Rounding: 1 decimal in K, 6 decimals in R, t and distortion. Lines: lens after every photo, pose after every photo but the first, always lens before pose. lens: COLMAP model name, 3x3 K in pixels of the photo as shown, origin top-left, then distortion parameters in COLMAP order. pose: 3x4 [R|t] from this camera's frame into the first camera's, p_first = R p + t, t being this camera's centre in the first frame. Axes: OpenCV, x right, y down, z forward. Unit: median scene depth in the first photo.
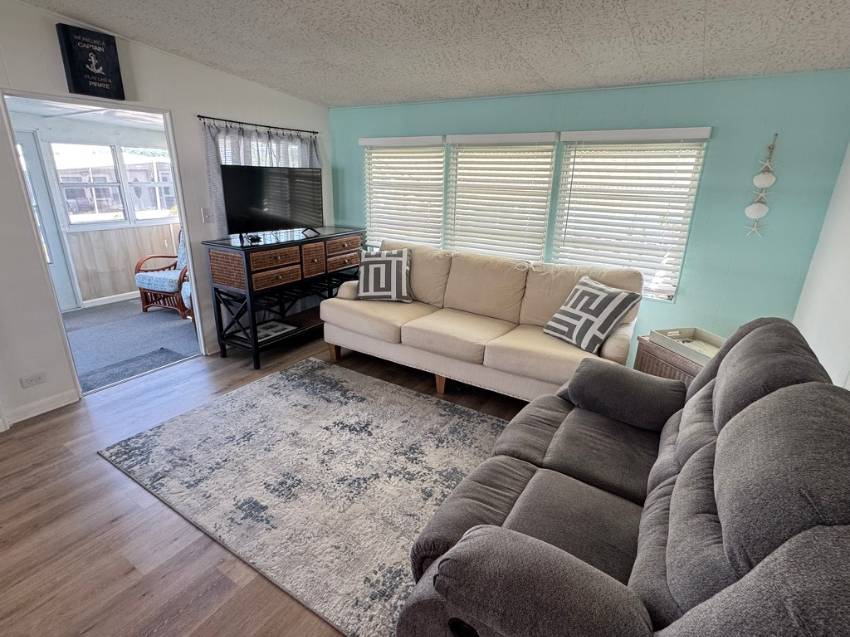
lens RADIAL K [[422.9, 0, 425.0], [0, 422.9, 318.5], [0, 0, 1]] dist [0.001692, 0.000439]
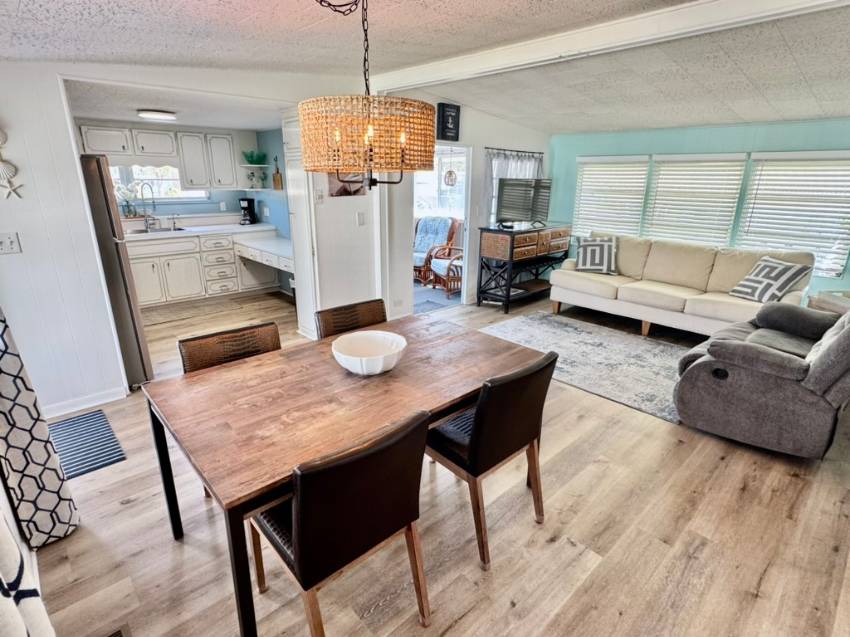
lens RADIAL K [[445.1, 0, 425.0], [0, 445.1, 318.5], [0, 0, 1]] dist [-0.003080, 0.001861]
pose [[0.968359, 0.066758, -0.240468, -0.297272], [-0.072311, 0.997279, -0.014331, 0.180119], [0.238857, 0.031266, 0.970551, -0.590814]]
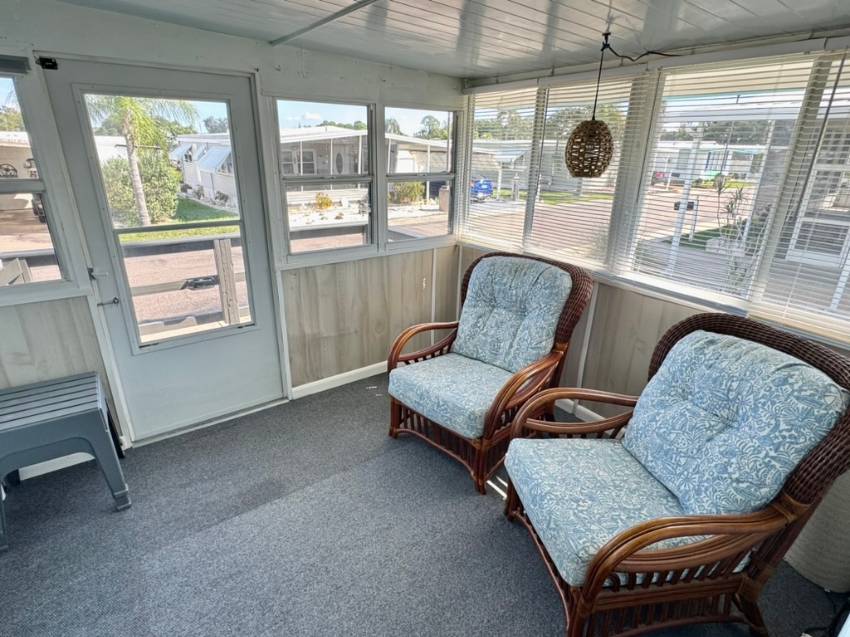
lens RADIAL K [[445.1, 0, 425.0], [0, 445.1, 318.5], [0, 0, 1]] dist [-0.003080, 0.001861]
pose [[0.931316, 0.135139, -0.338212, -0.691819], [-0.121990, 0.990720, 0.059942, -0.285607], [0.343174, -0.014566, 0.939159, 0.768642]]
